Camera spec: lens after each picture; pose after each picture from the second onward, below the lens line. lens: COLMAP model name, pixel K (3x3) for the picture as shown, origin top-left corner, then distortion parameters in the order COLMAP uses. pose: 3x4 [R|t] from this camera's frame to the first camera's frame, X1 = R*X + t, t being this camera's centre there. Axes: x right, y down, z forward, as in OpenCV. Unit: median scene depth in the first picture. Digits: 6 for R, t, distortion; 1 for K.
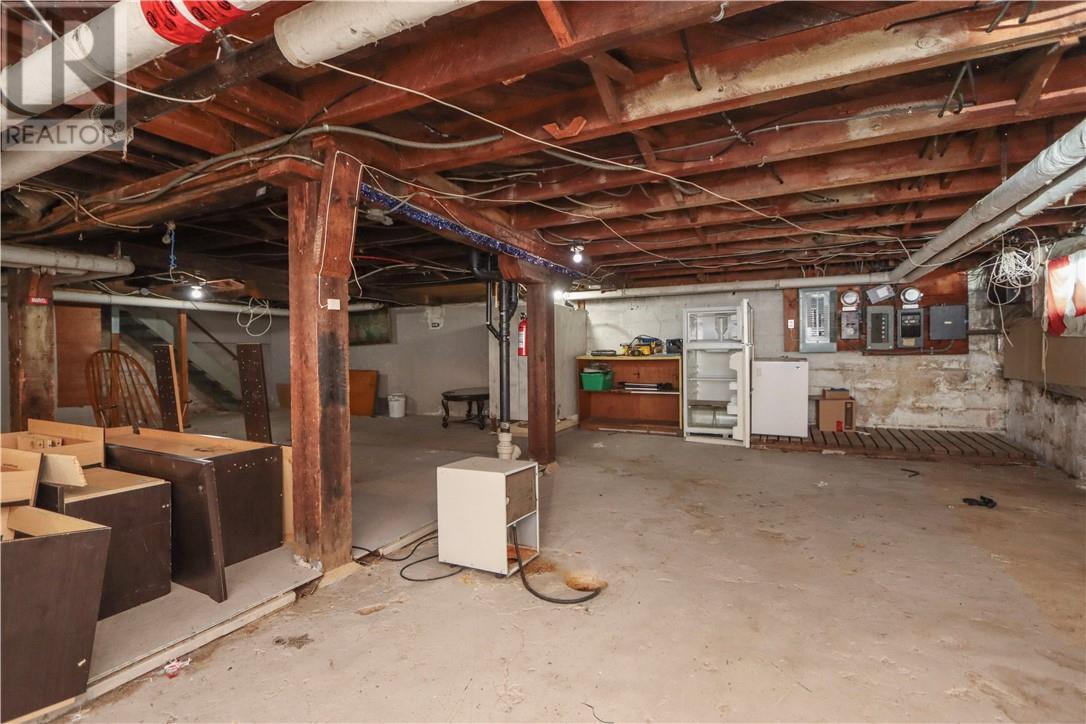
lens RADIAL K [[500.4, 0, 541.7], [0, 500.4, 359.8], [0, 0, 1]] dist [-0.011315, 0.000141]
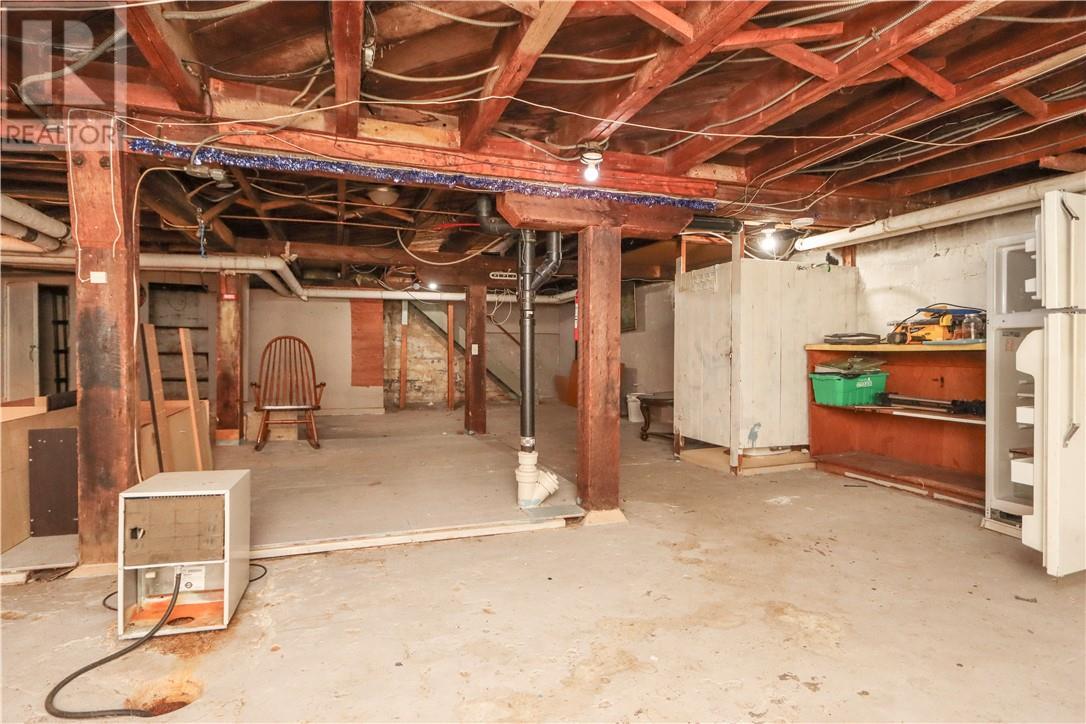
lens RADIAL K [[581.0, 0, 545.1], [0, 581.0, 358.1], [0, 0, 1]] dist [-0.018484, -0.000266]
pose [[0.709703, 0.016673, -0.704303, 0.504232], [-0.013311, 0.999859, 0.010258, 0.008755], [0.704375, 0.002095, 0.709825, 0.456165]]
